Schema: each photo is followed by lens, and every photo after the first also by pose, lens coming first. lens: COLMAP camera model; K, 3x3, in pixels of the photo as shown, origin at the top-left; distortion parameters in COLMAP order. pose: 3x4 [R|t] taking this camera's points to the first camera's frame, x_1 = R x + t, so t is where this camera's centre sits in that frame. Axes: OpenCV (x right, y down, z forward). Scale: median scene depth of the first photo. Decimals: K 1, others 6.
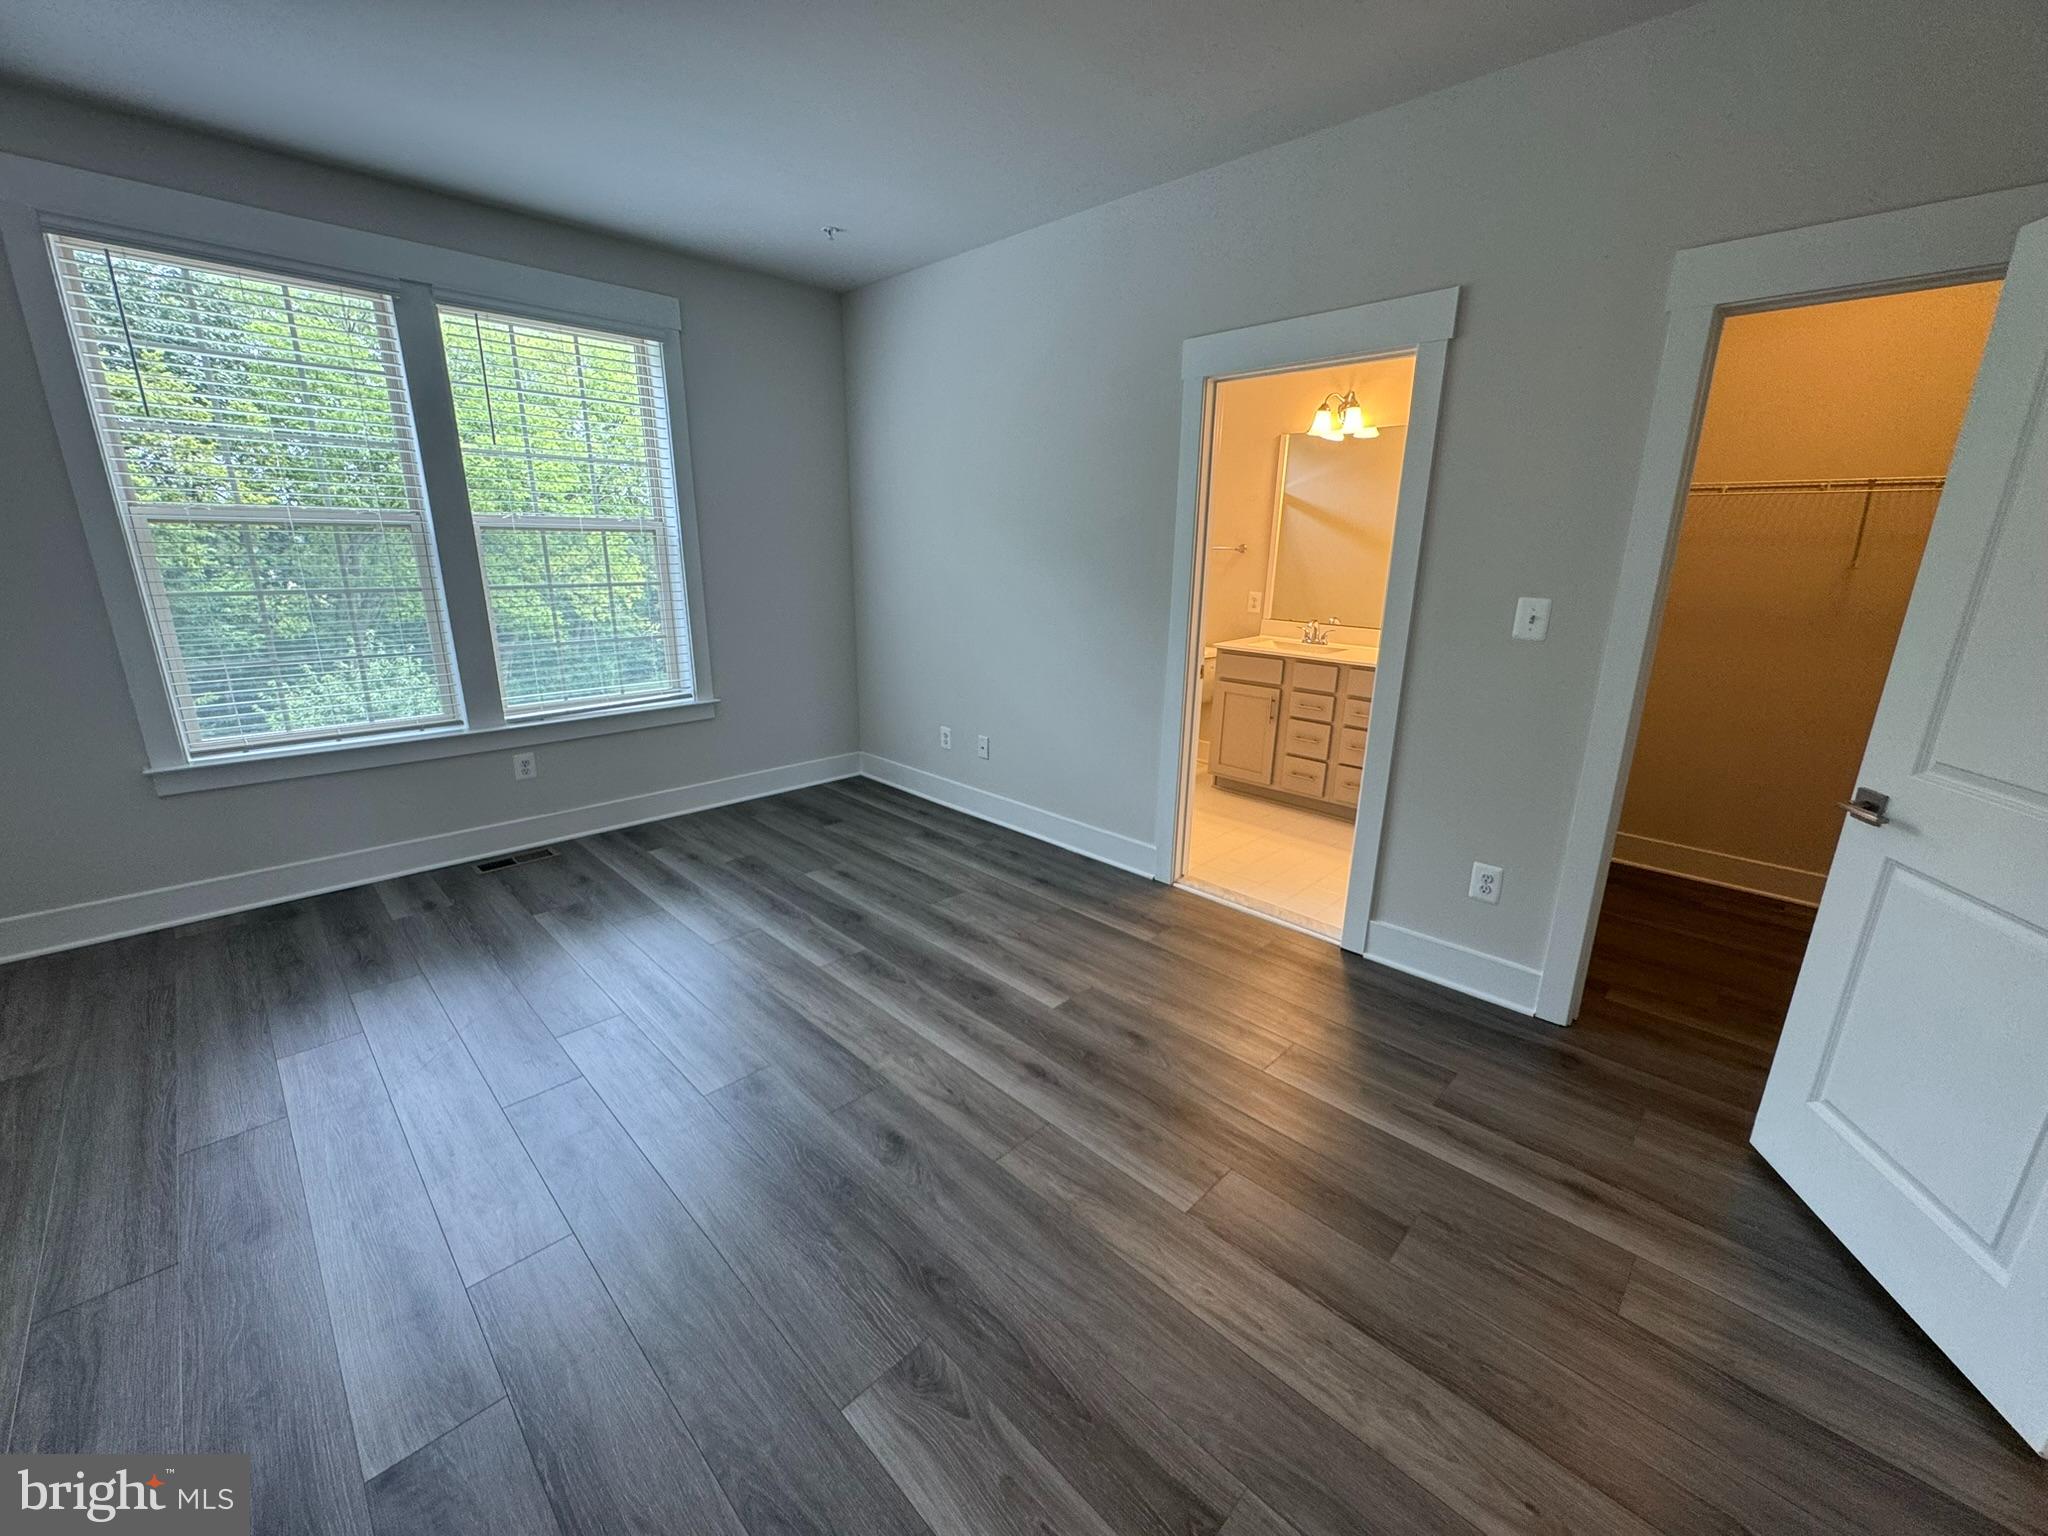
lens RADIAL K [[820.2, 0, 1024.0], [0, 820.2, 768.0], [0, 0, 1]] dist [-0.000308, -0.000129]
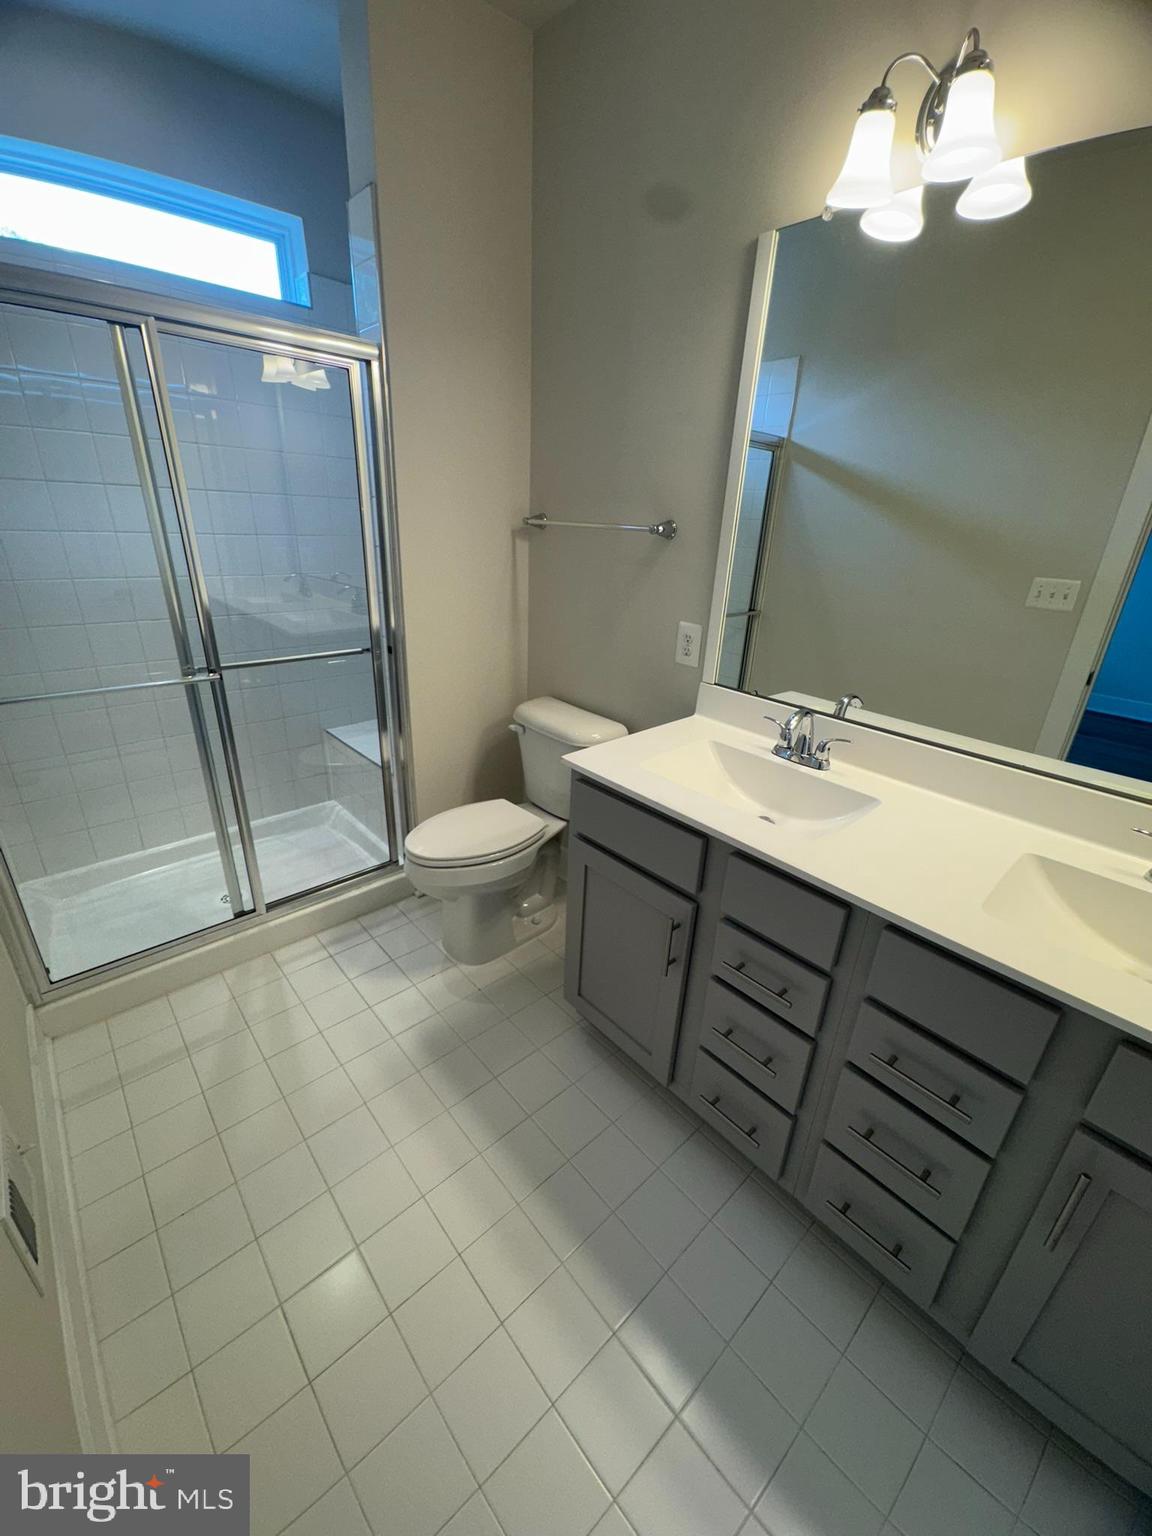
lens RADIAL K [[612.1, 0, 576.0], [0, 612.1, 768.0], [0, 0, 1]] dist [-0.000186, -0.000628]
pose [[0.998106, 0.044450, -0.042539, 0.249177], [-0.038817, 0.991379, 0.125144, -0.184071], [0.047735, -0.123256, 0.991226, 0.668617]]
